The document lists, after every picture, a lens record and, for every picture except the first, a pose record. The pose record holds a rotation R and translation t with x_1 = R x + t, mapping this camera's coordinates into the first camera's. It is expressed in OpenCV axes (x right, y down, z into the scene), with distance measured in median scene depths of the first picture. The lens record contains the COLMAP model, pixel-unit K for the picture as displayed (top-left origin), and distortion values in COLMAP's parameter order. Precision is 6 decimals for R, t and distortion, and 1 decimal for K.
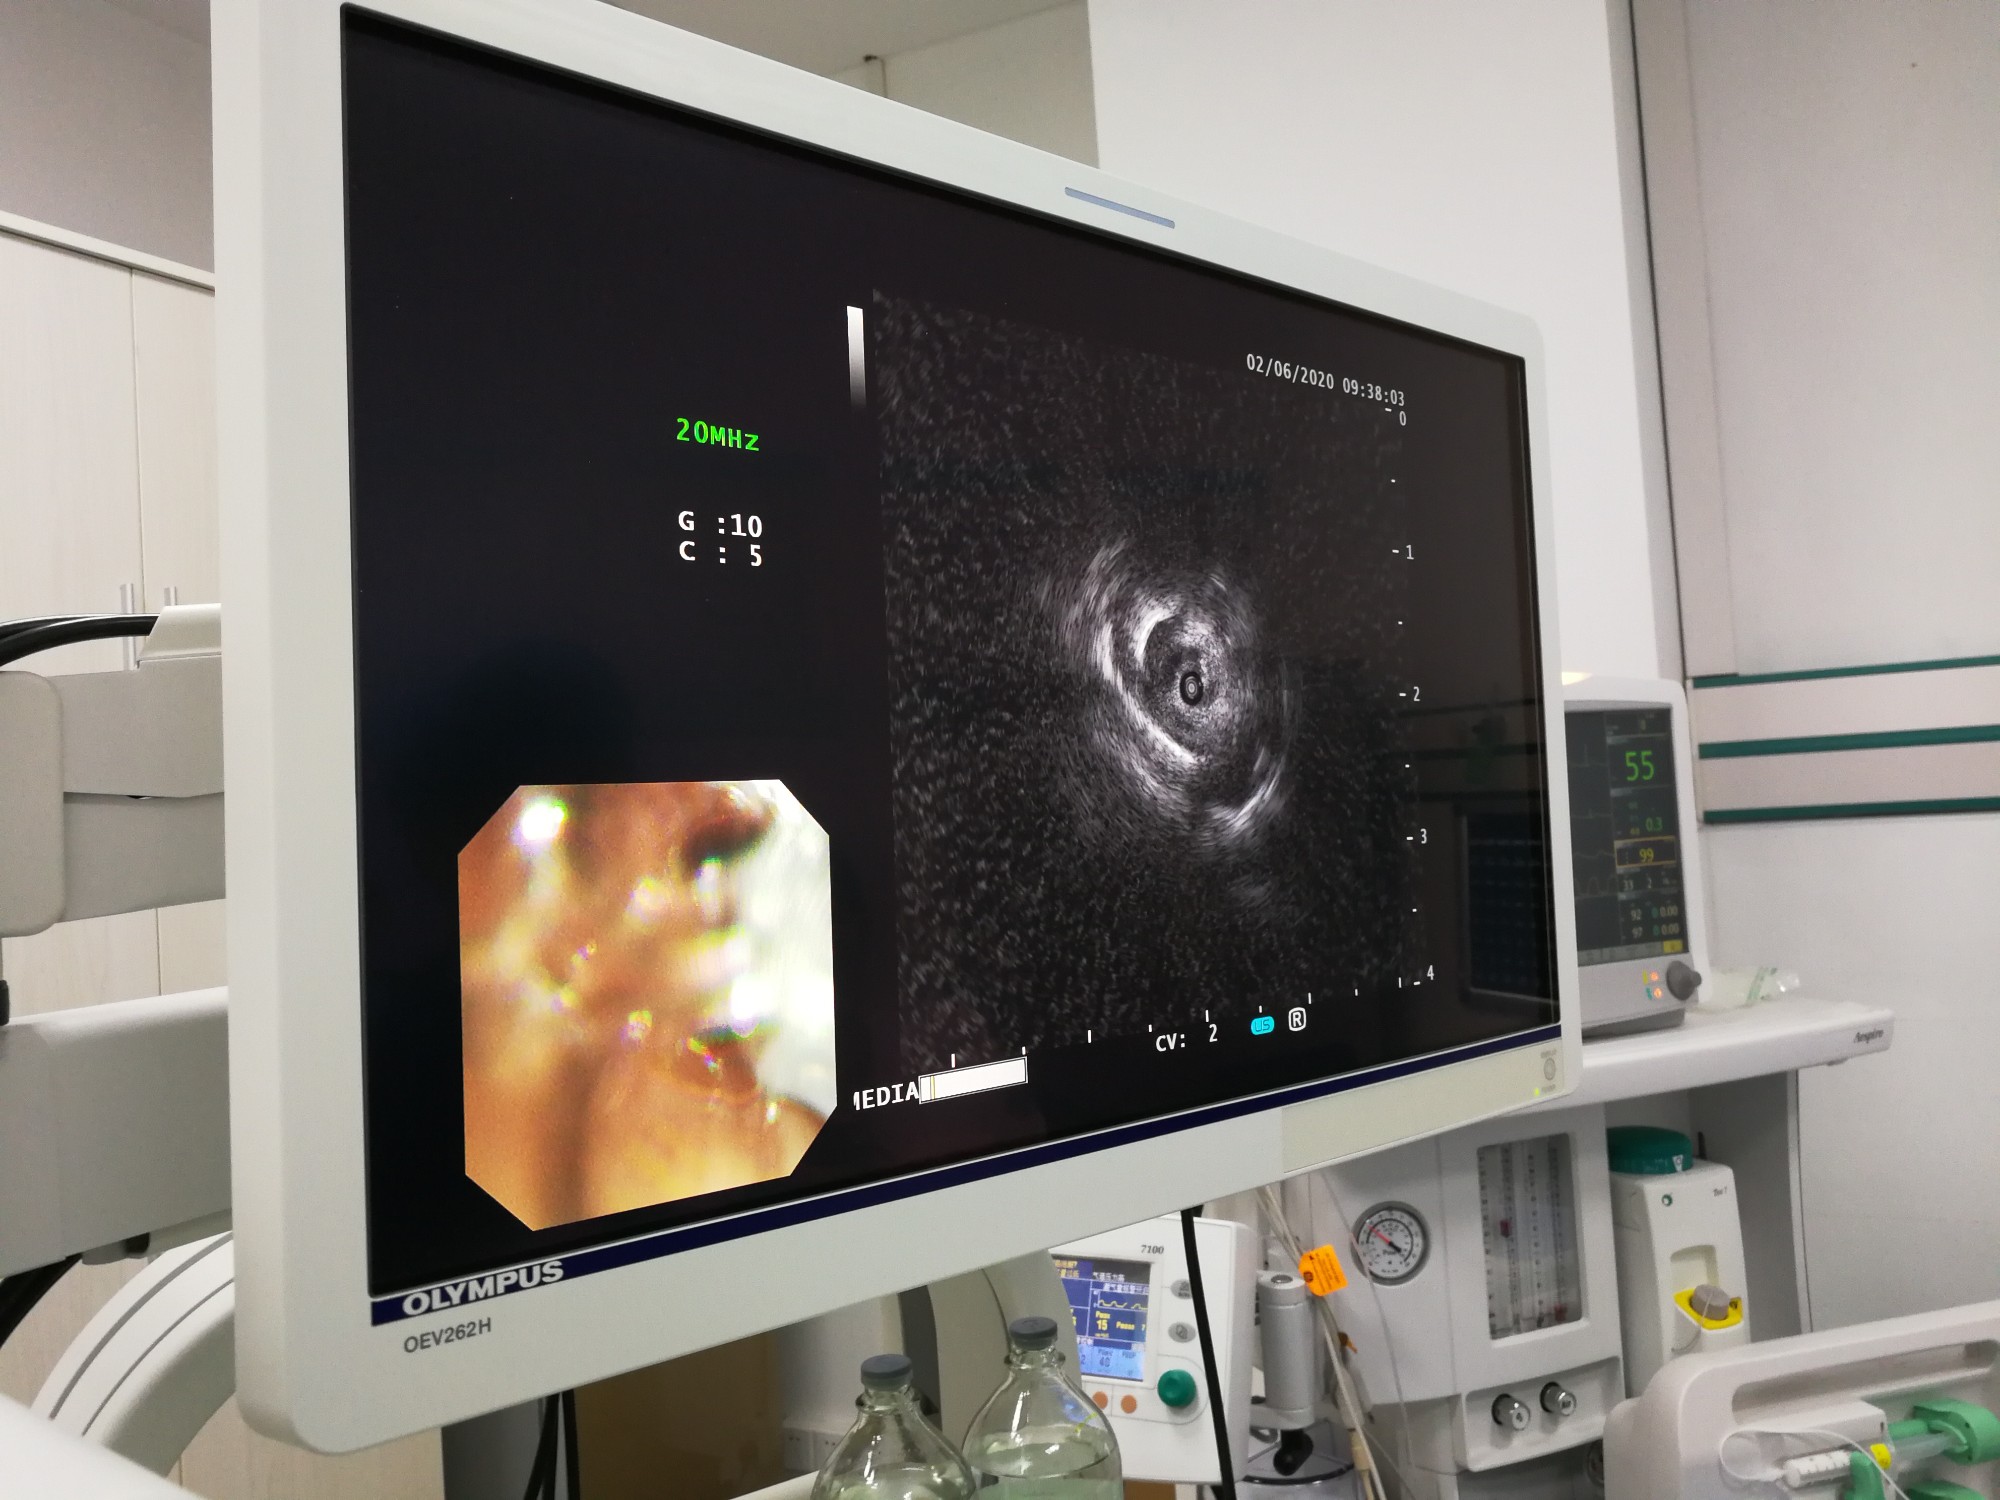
lens RADIAL K [[1625.7, 0, 1009.3], [0, 1625.7, 746.2], [0, 0, 1]] dist [0.031027, -0.040929]
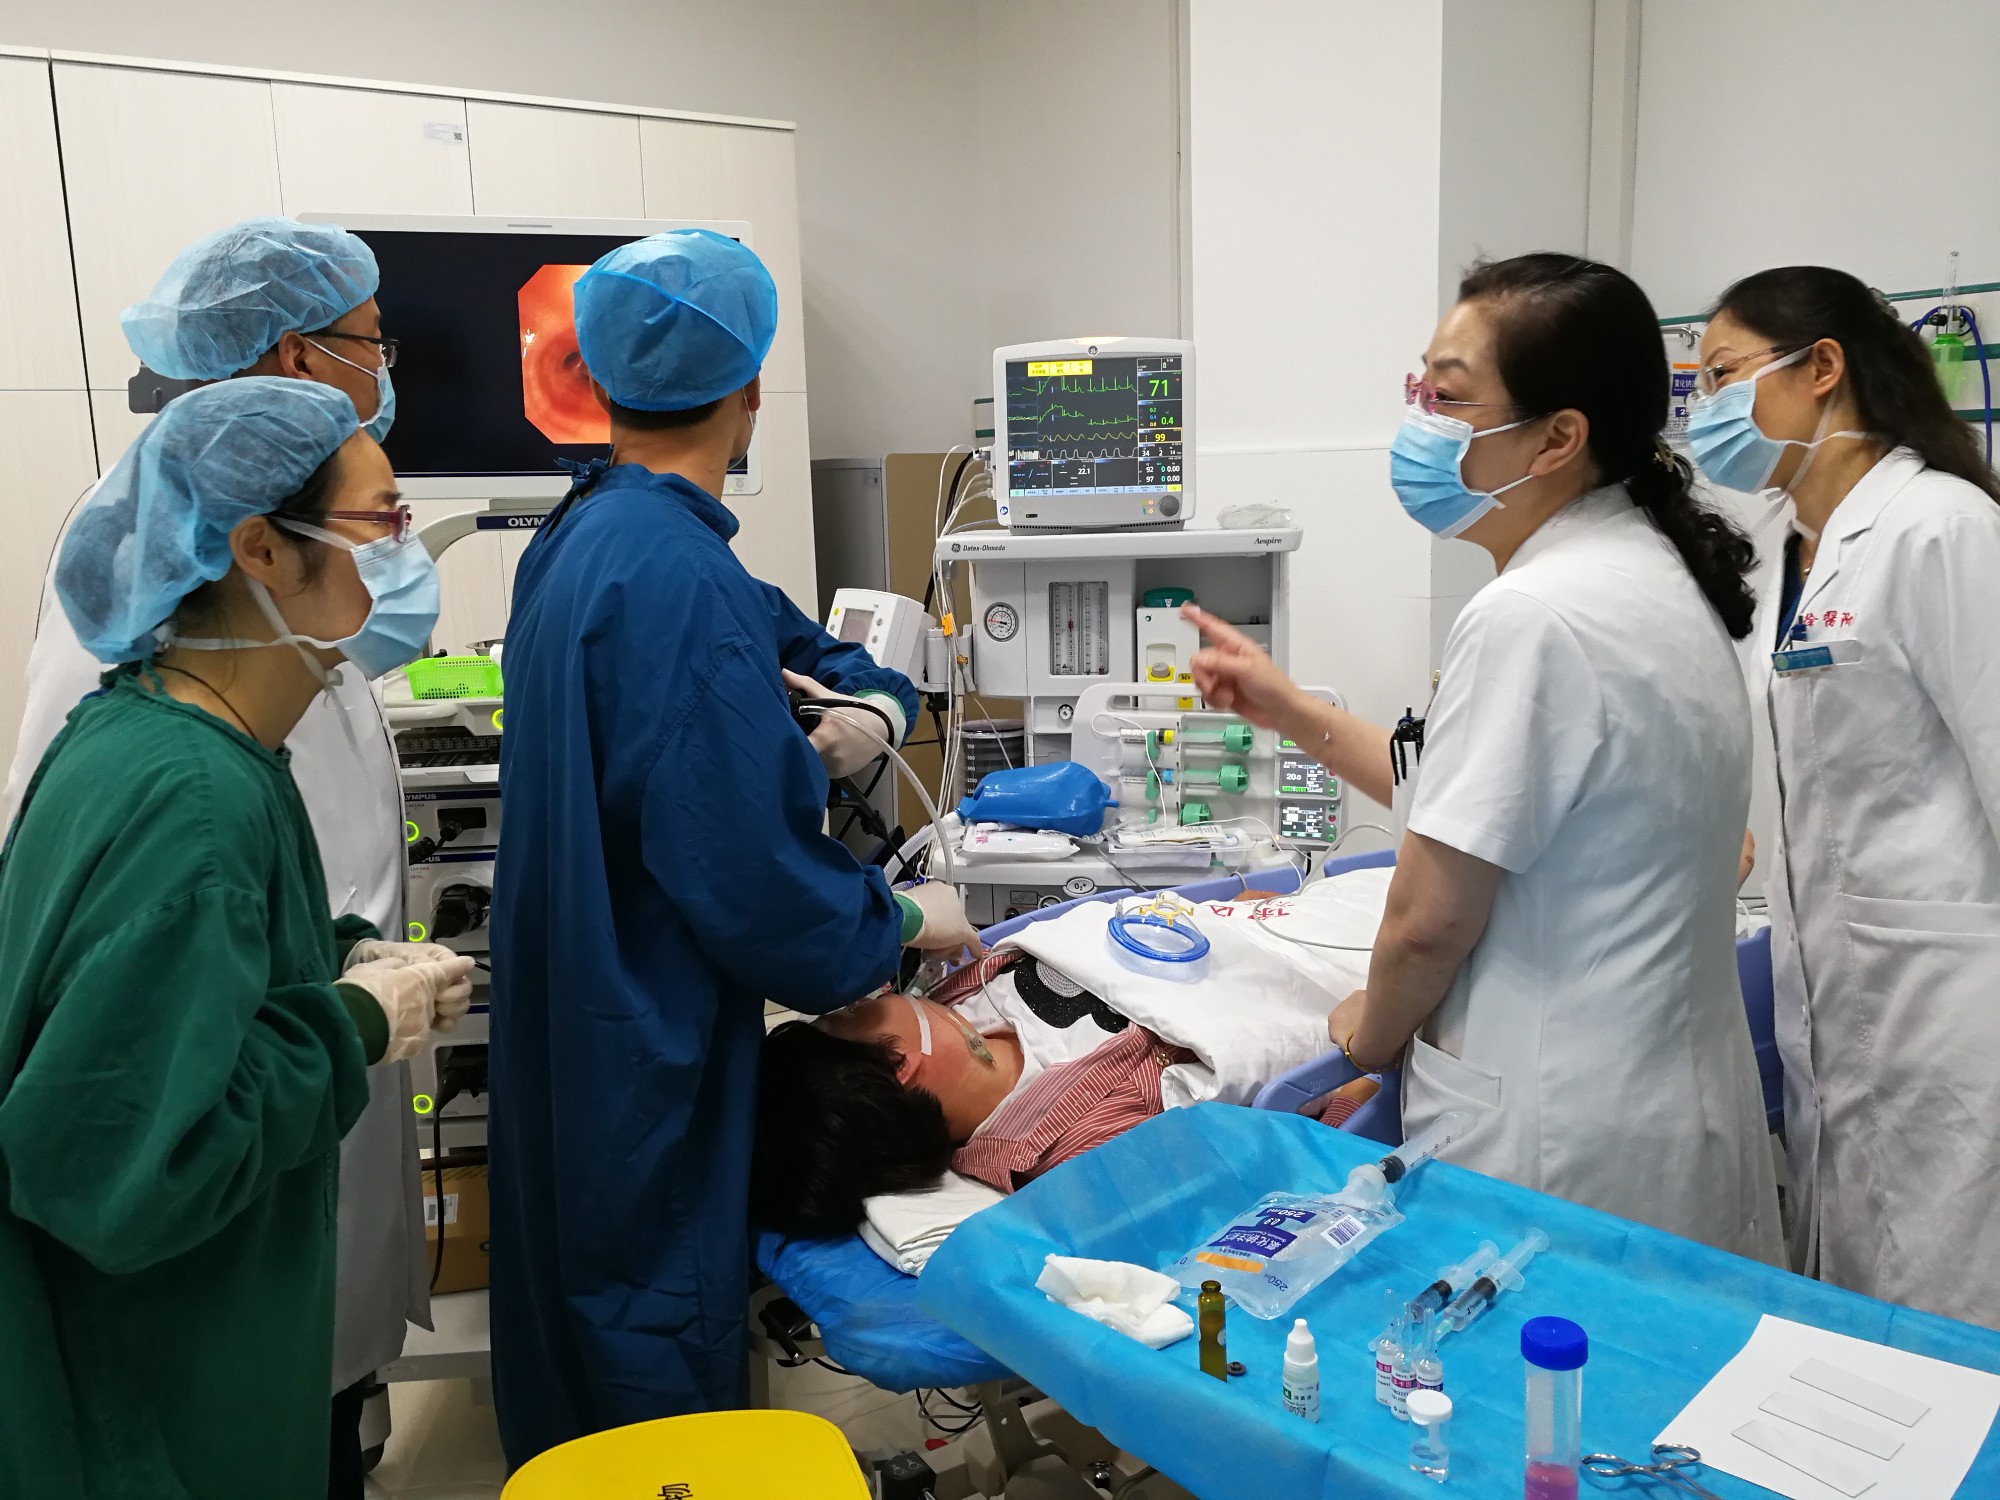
lens RADIAL K [[1625.7, 0, 980.1], [0, 1625.7, 759.4], [0, 0, 1]] dist [0.031027, -0.040929]
pose [[0.850494, 0.127344, -0.510336, 1.244408], [-0.005243, 0.972254, 0.233869, -0.010057], [0.525958, -0.196228, 0.827564, -0.743690]]
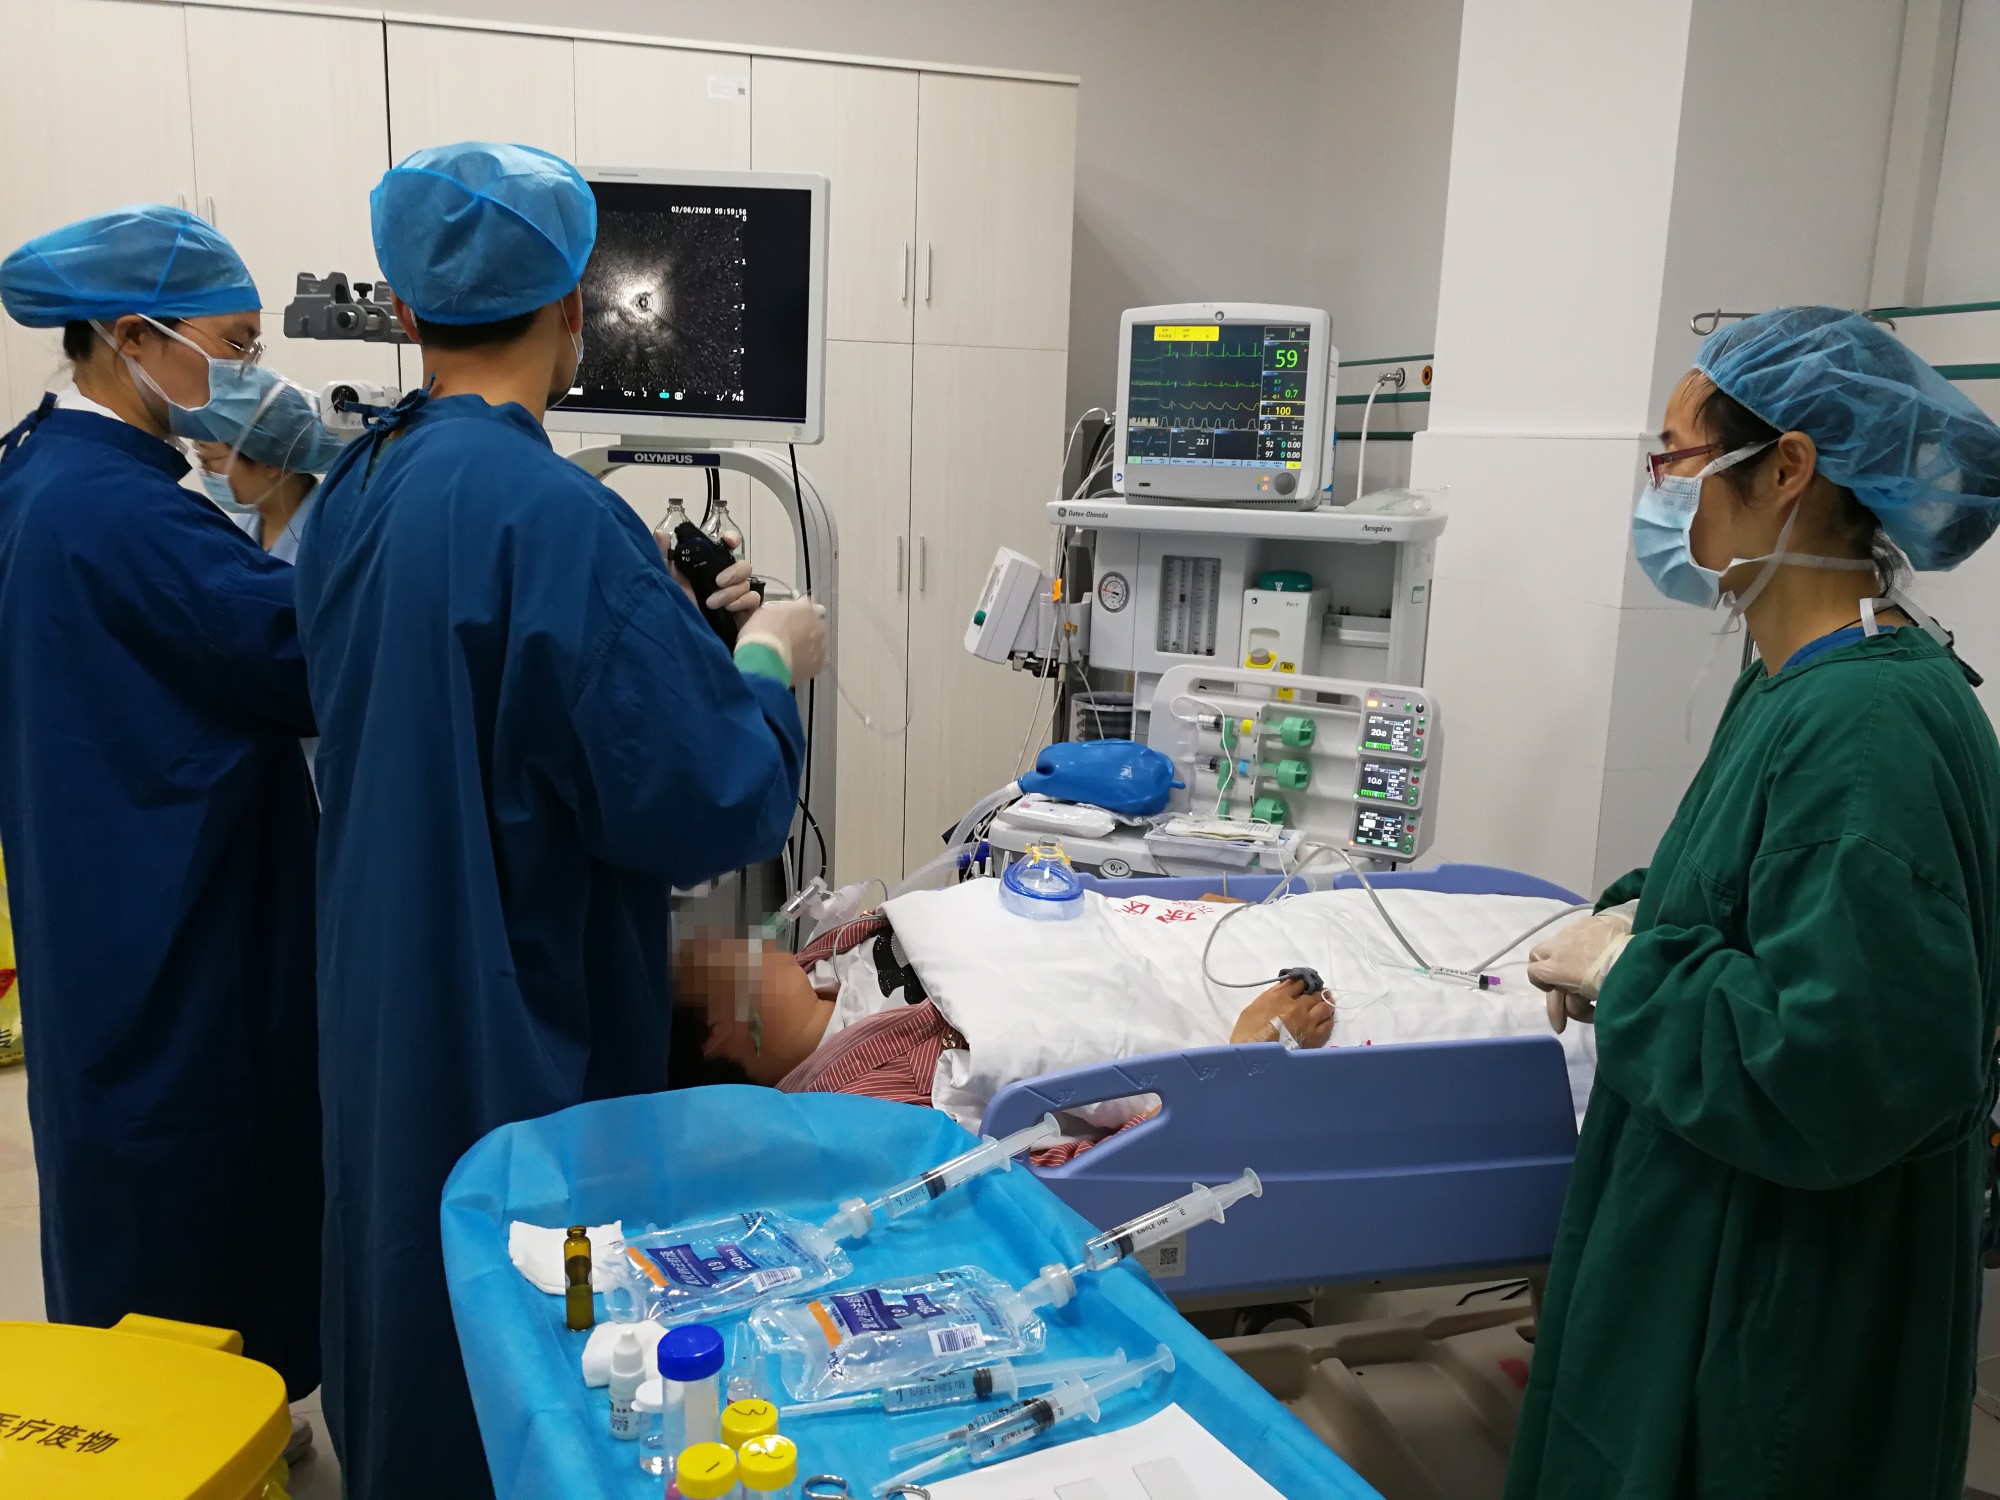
lens RADIAL K [[1625.7, 0, 986.6], [0, 1625.7, 756.1], [0, 0, 1]] dist [0.031027, -0.040929]
pose [[0.657792, 0.224258, -0.719040, 1.570240], [-0.044719, 0.964591, 0.259932, -0.017312], [0.751871, -0.138826, 0.644529, -0.441652]]
